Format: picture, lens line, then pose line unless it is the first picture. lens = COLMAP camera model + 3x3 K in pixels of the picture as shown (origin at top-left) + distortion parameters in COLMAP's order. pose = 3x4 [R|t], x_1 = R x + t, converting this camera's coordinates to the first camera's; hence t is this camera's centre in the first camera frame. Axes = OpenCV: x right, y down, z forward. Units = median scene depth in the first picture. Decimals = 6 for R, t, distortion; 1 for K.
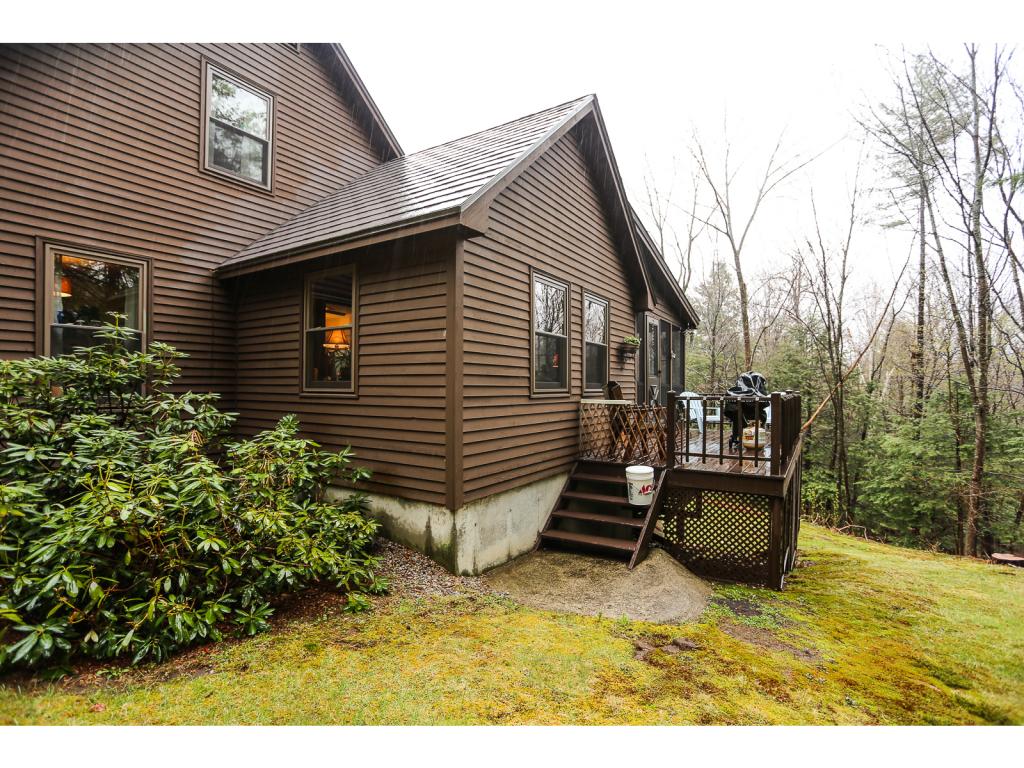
lens RADIAL K [[493.0, 0, 518.3], [0, 493.0, 384.7], [0, 0, 1]] dist [-0.071683, 0.025655]
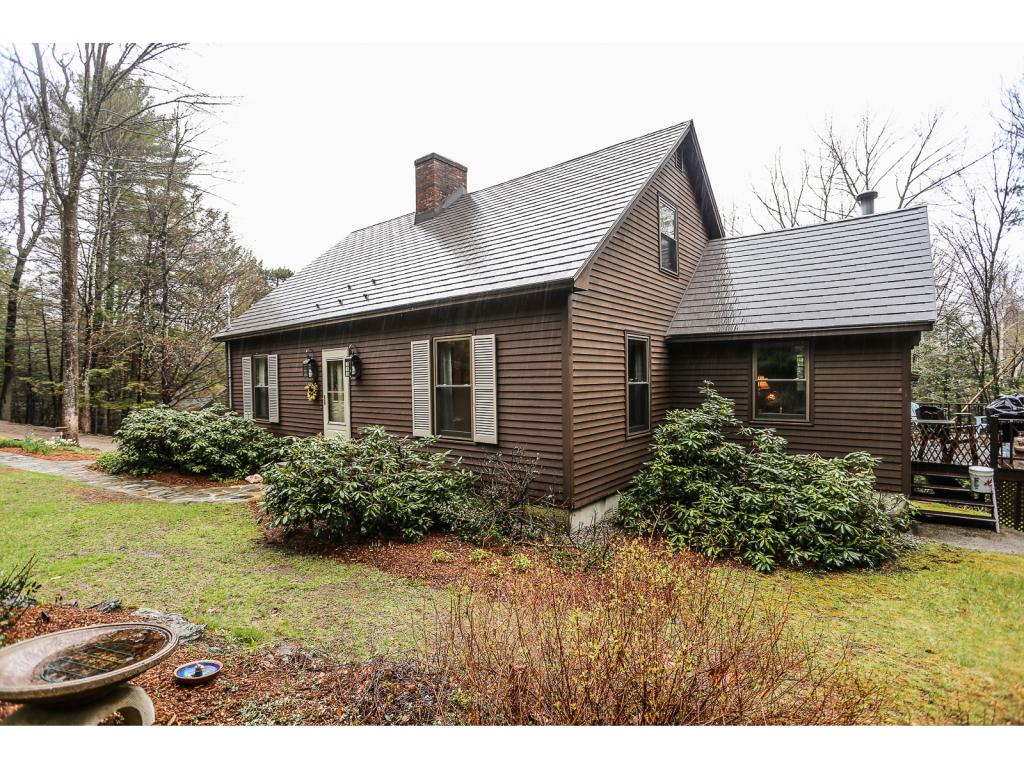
lens RADIAL K [[493.0, 0, 518.3], [0, 493.0, 384.7], [0, 0, 1]] dist [-0.071683, 0.025655]
pose [[0.992787, -0.013685, -0.119112, -1.012419], [0.015772, 0.999738, 0.016600, -0.137217], [0.118853, -0.018359, 0.992742, -0.618934]]
